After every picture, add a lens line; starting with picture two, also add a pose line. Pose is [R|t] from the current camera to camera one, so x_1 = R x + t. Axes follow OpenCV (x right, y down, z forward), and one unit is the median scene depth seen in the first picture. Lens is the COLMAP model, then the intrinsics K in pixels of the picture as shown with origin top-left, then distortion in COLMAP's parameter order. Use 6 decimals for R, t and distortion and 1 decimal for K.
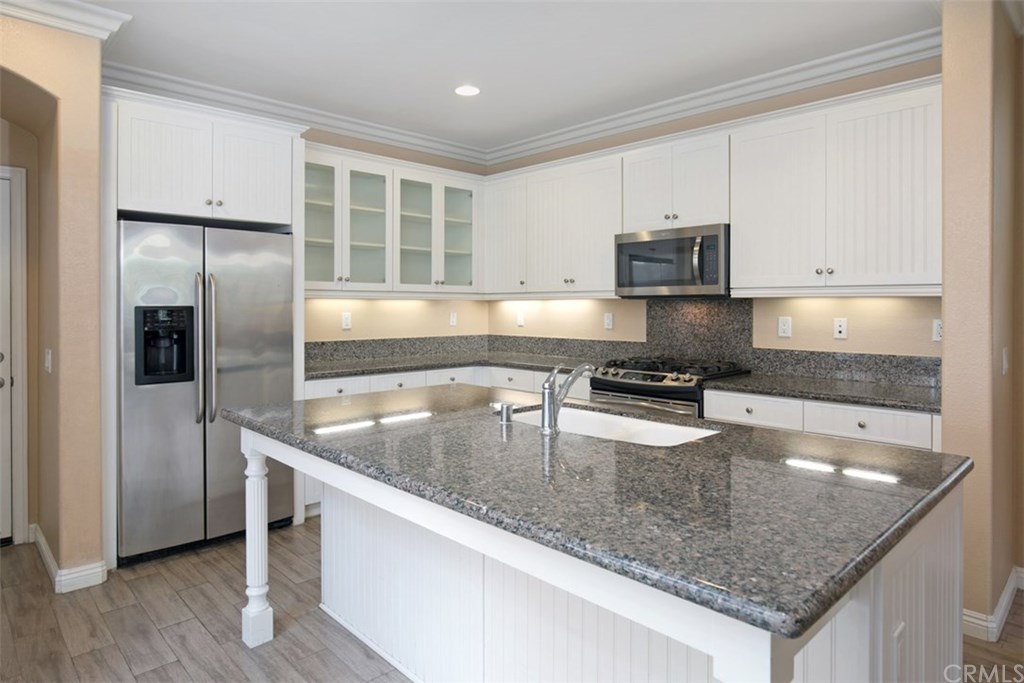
lens RADIAL K [[608.4, 0, 517.8], [0, 608.4, 306.8], [0, 0, 1]] dist [-0.008525, 0.000205]
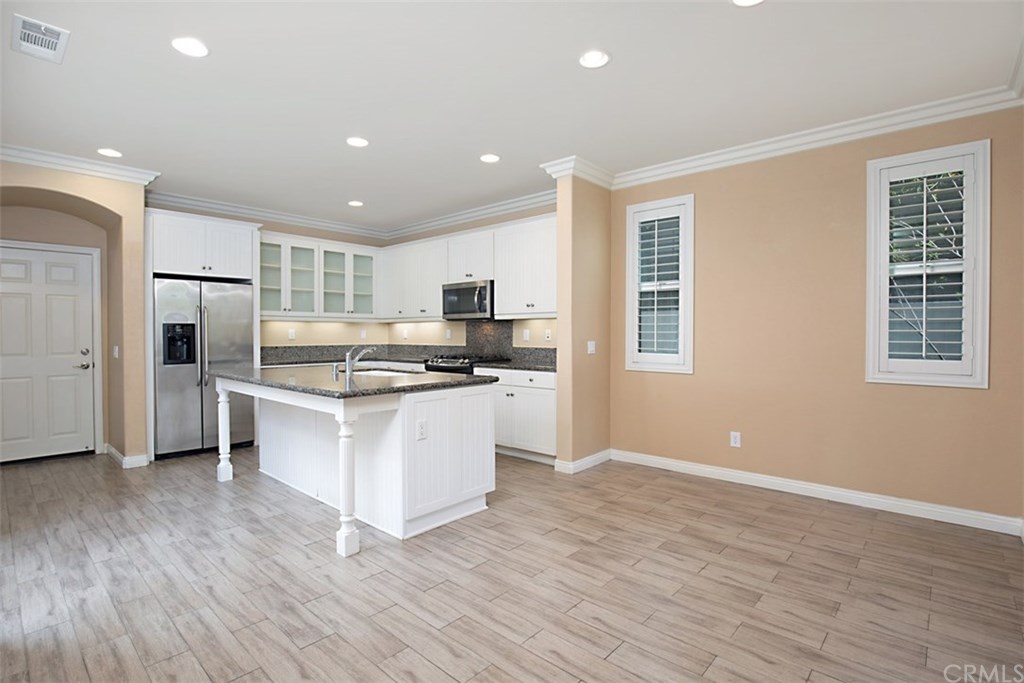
lens RADIAL K [[494.9, 0, 513.4], [0, 494.9, 337.6], [0, 0, 1]] dist [-0.017209, -0.000569]
pose [[0.997857, -0.002822, 0.065378, 0.308435], [0.002310, 0.999966, 0.007908, 0.028812], [-0.065398, -0.007740, 0.997829, -0.513330]]
